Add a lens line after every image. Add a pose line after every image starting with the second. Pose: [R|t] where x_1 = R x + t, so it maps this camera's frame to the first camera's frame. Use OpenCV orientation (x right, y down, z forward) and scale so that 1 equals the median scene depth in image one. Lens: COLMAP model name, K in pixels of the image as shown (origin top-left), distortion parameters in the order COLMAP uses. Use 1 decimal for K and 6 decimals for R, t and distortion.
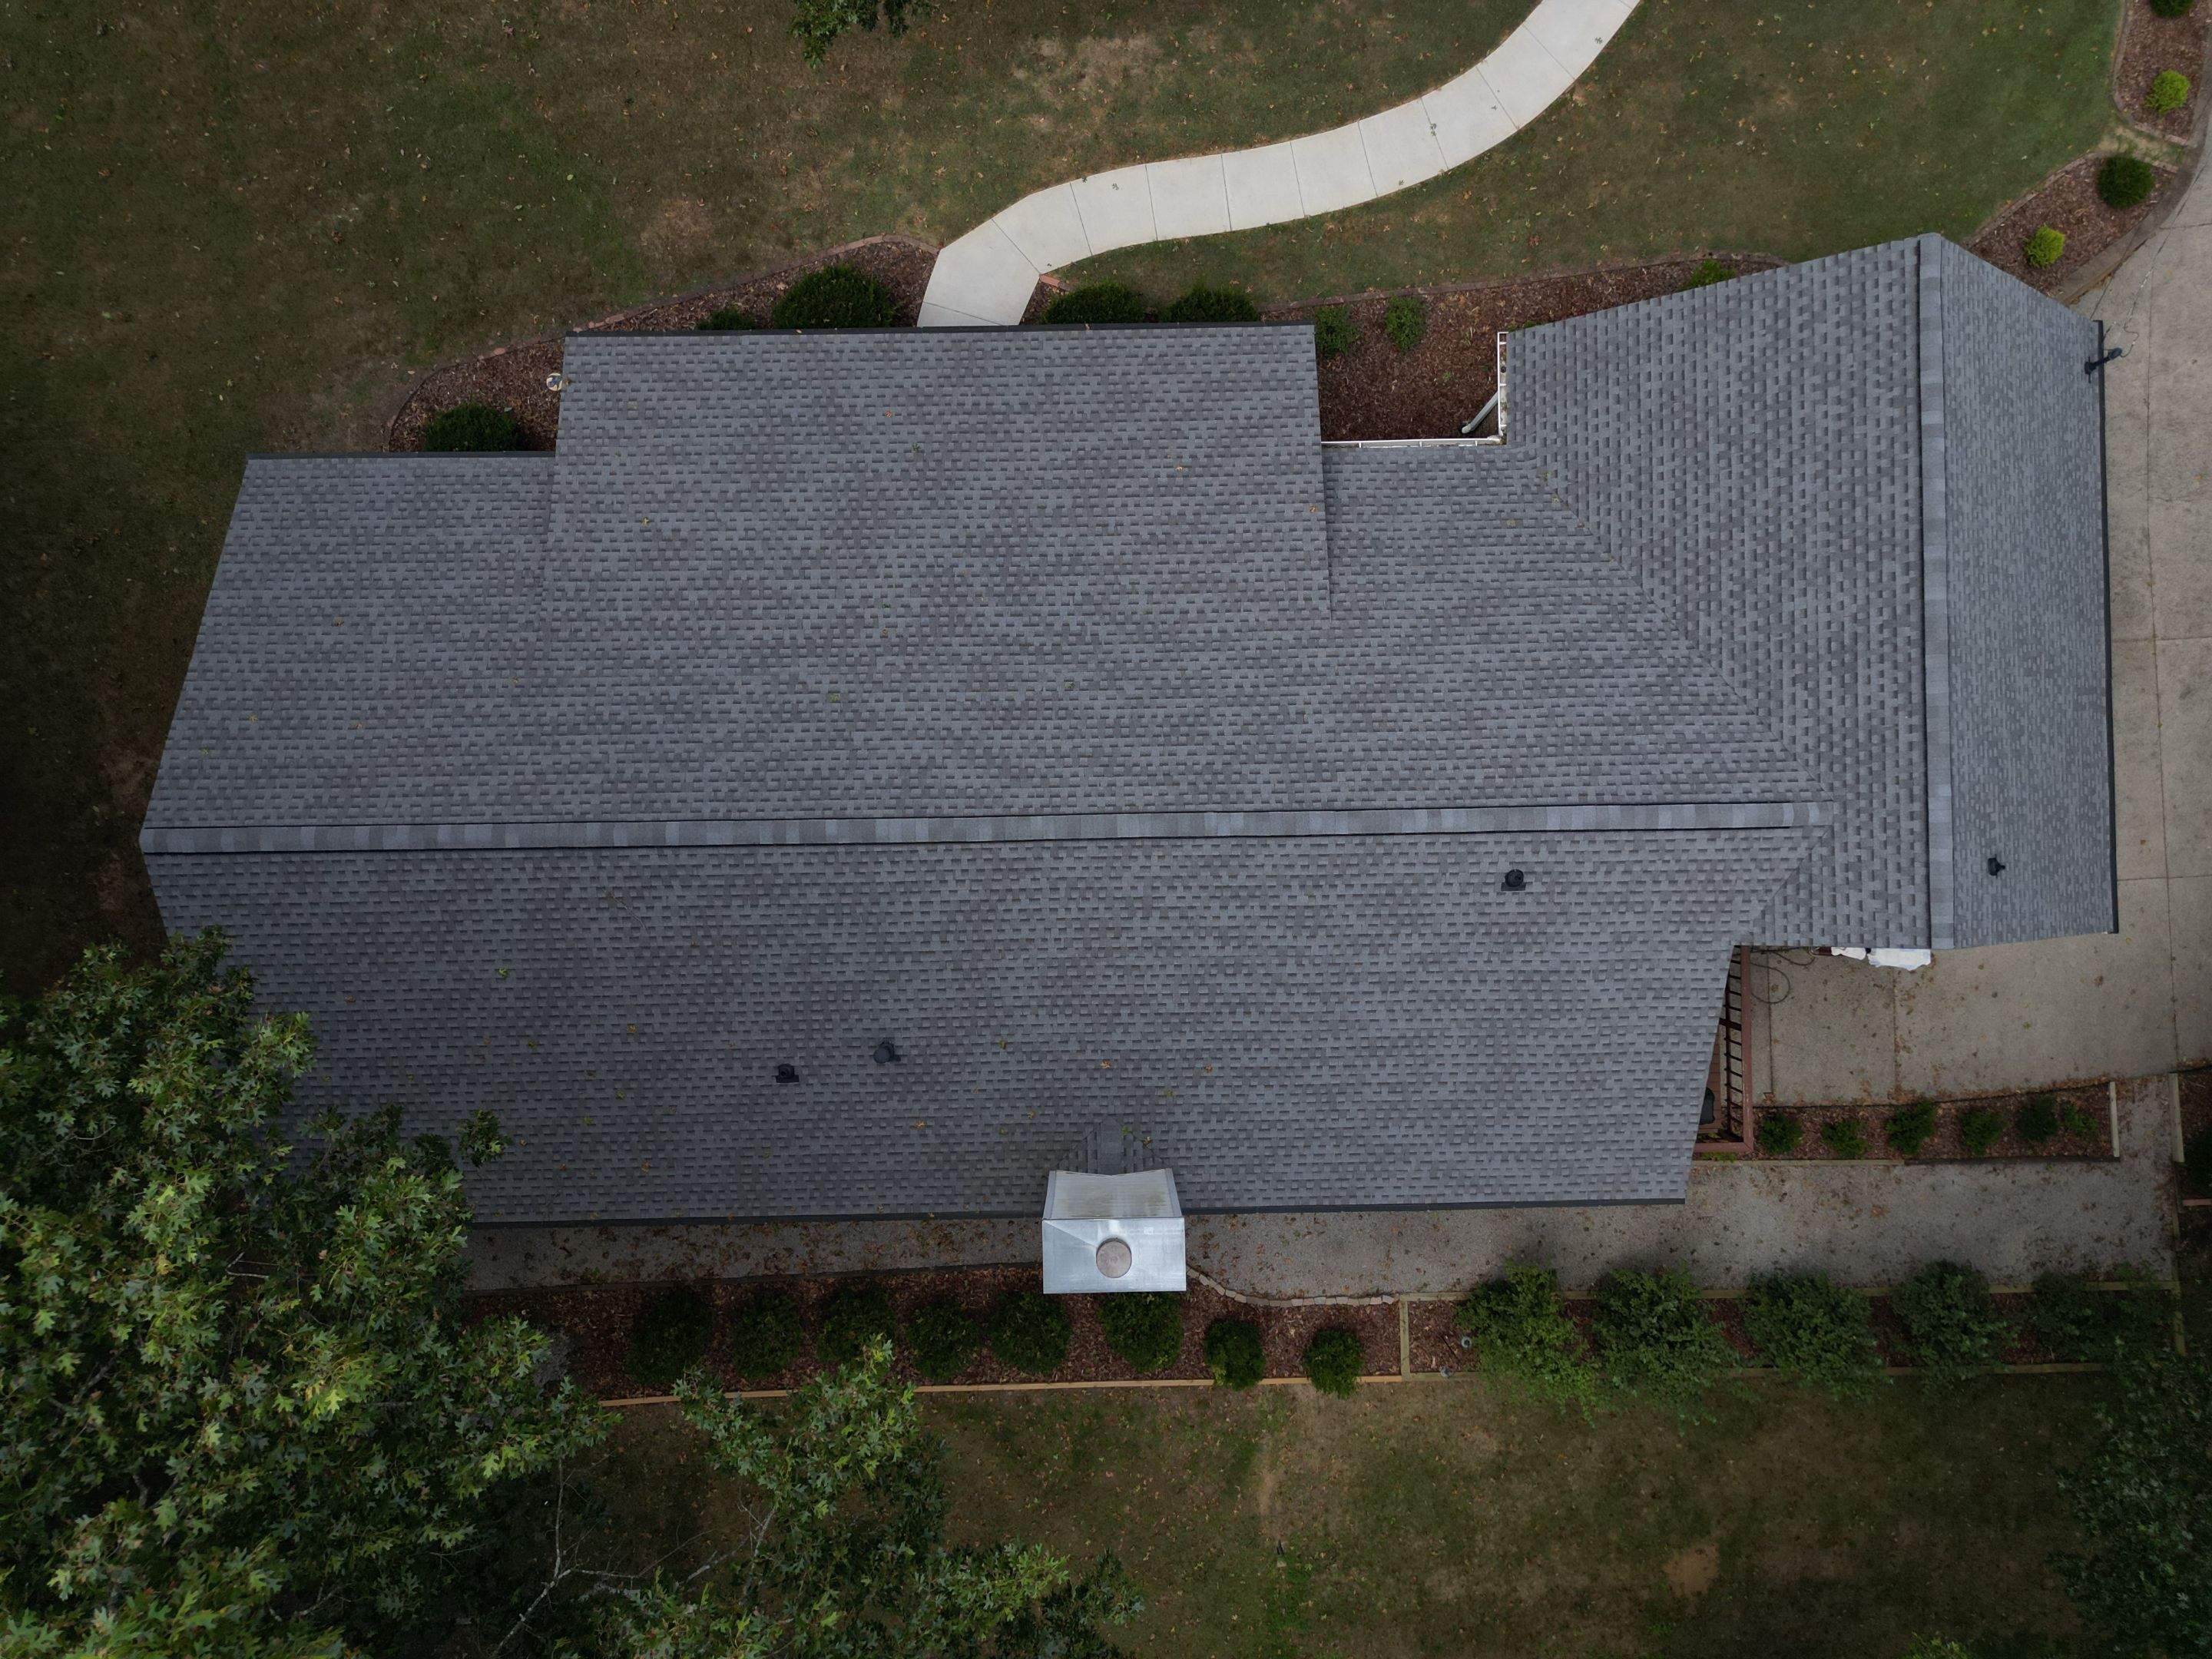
lens RADIAL K [[1571.9, 0, 1099.2], [0, 1571.9, 835.8], [0, 0, 1]] dist [0.071099, -0.059953]
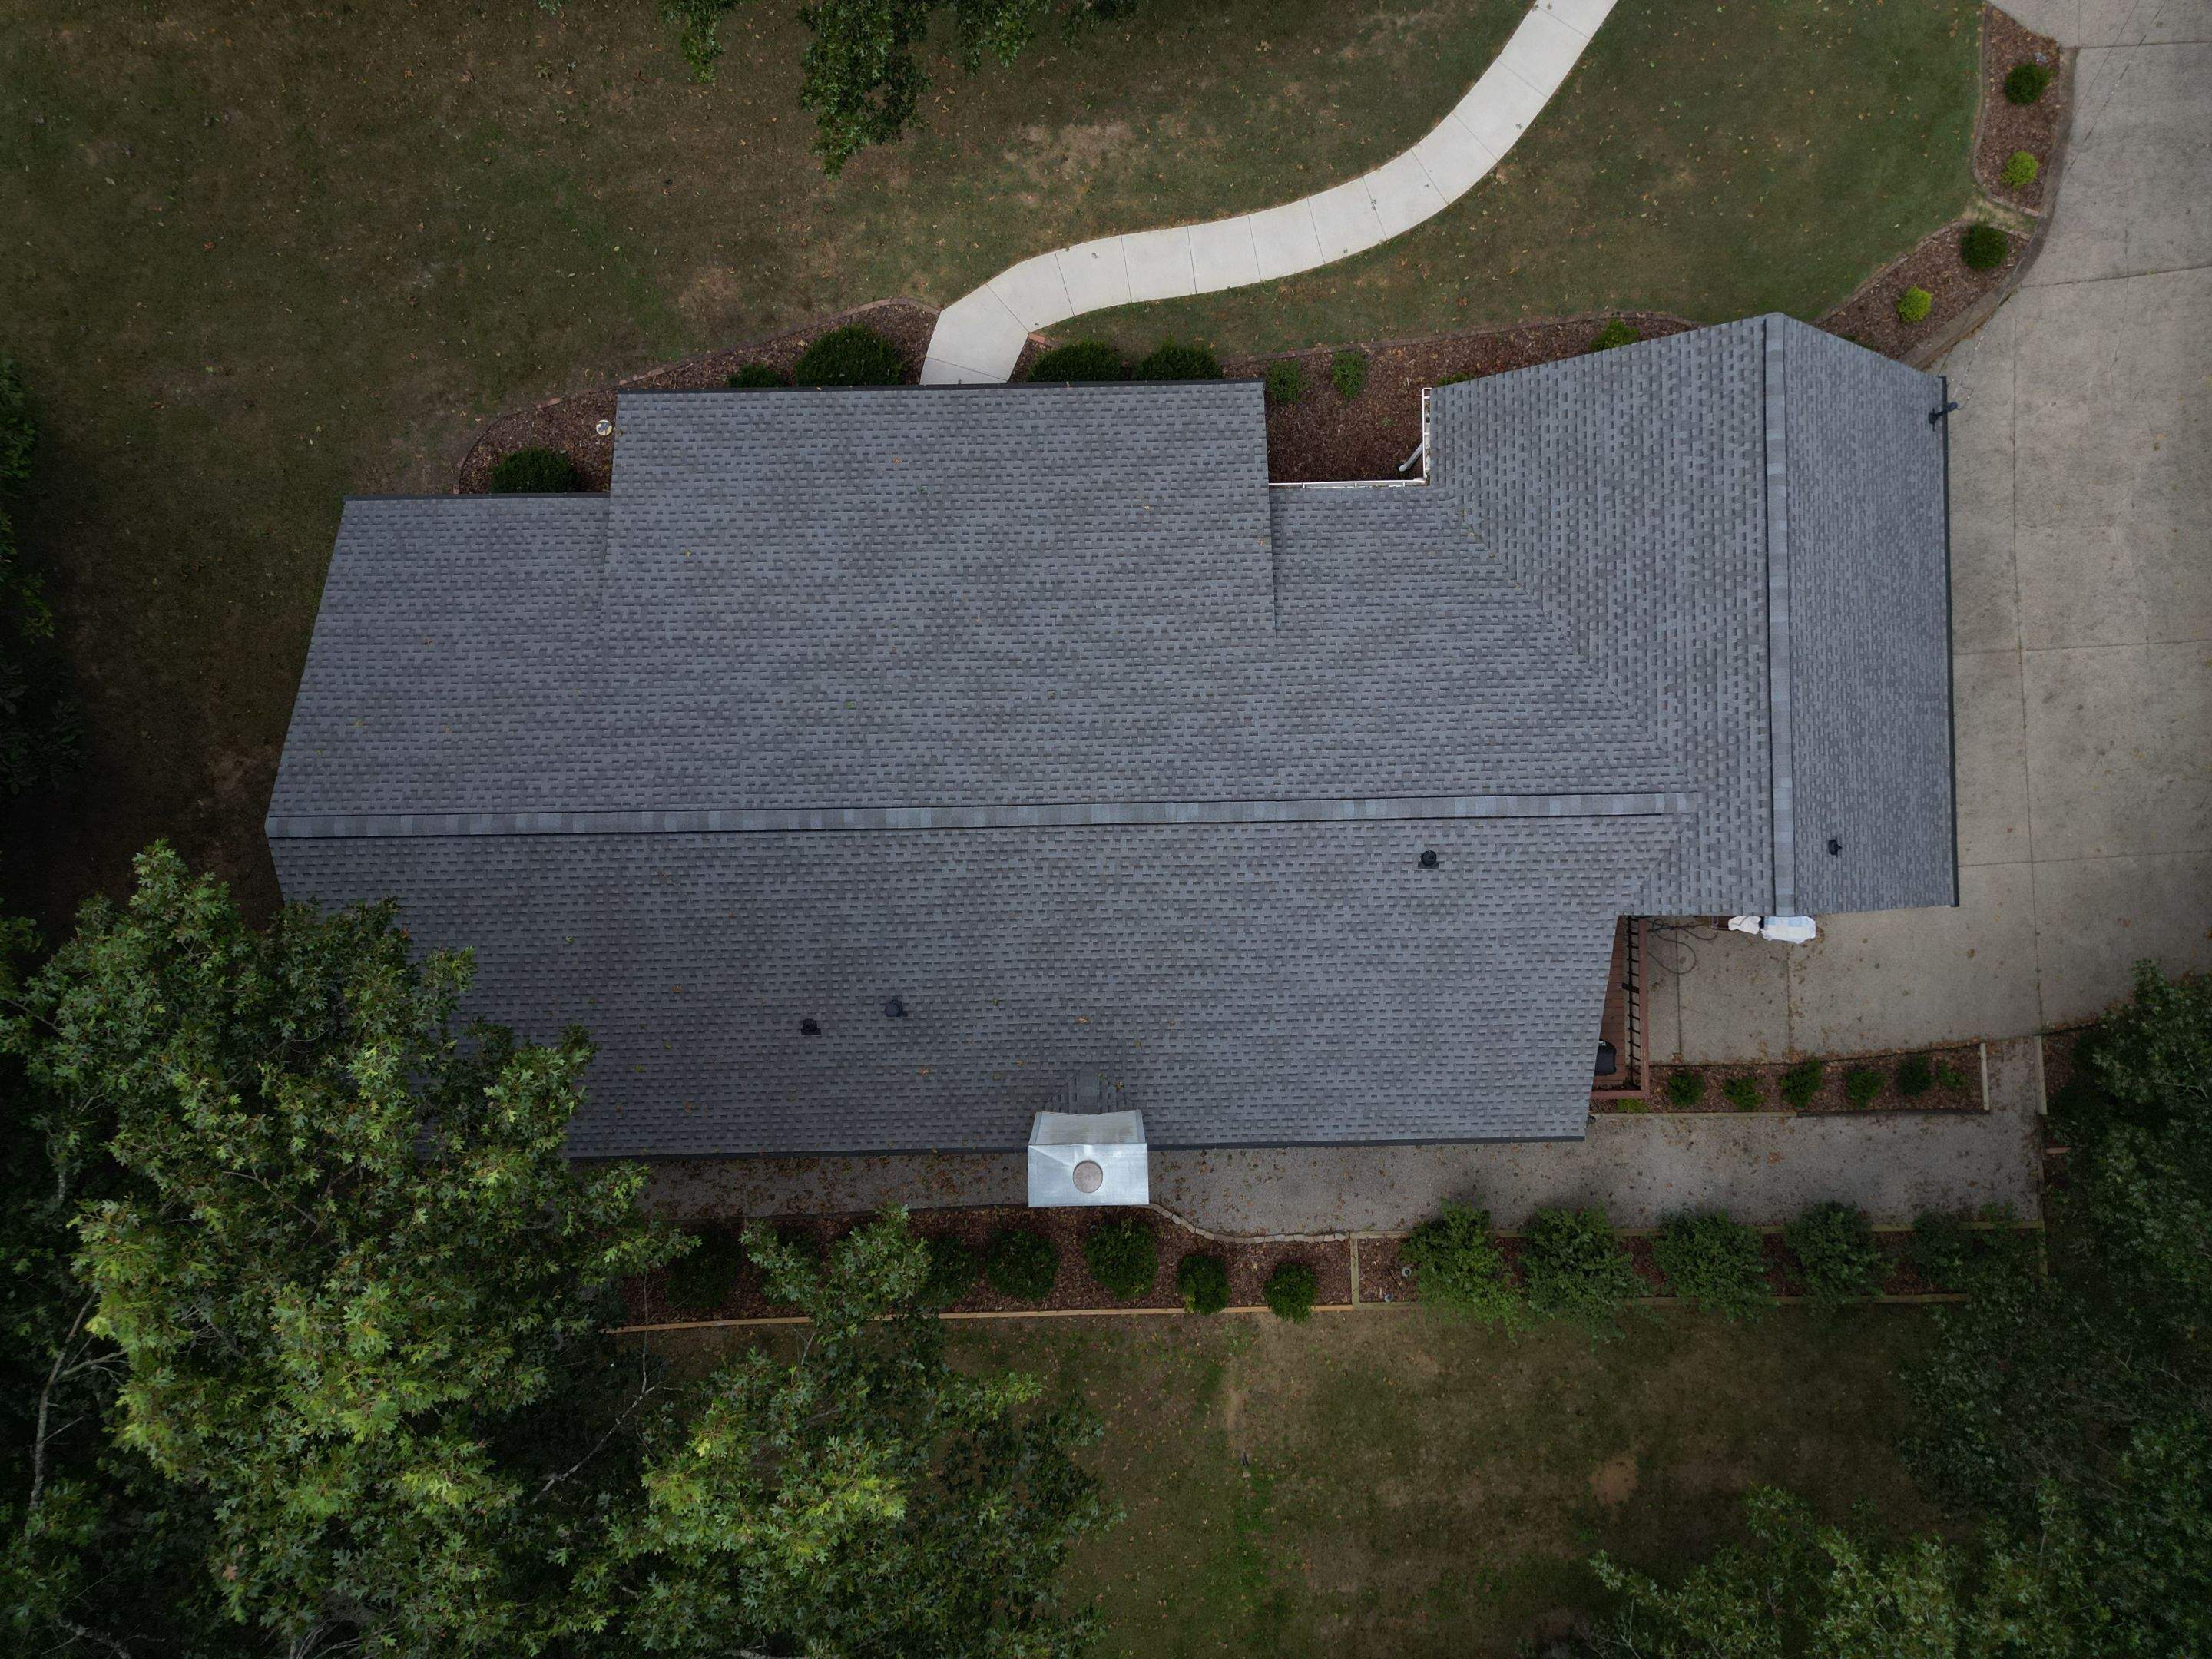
lens RADIAL K [[1571.9, 0, 1099.2], [0, 1571.9, 835.8], [0, 0, 1]] dist [0.071099, -0.059953]
pose [[0.999997, -0.001309, -0.002249, 0.017836], [0.001309, 0.999999, -0.000186, 0.009258], [0.002249, 0.000183, 0.999997, -0.159525]]
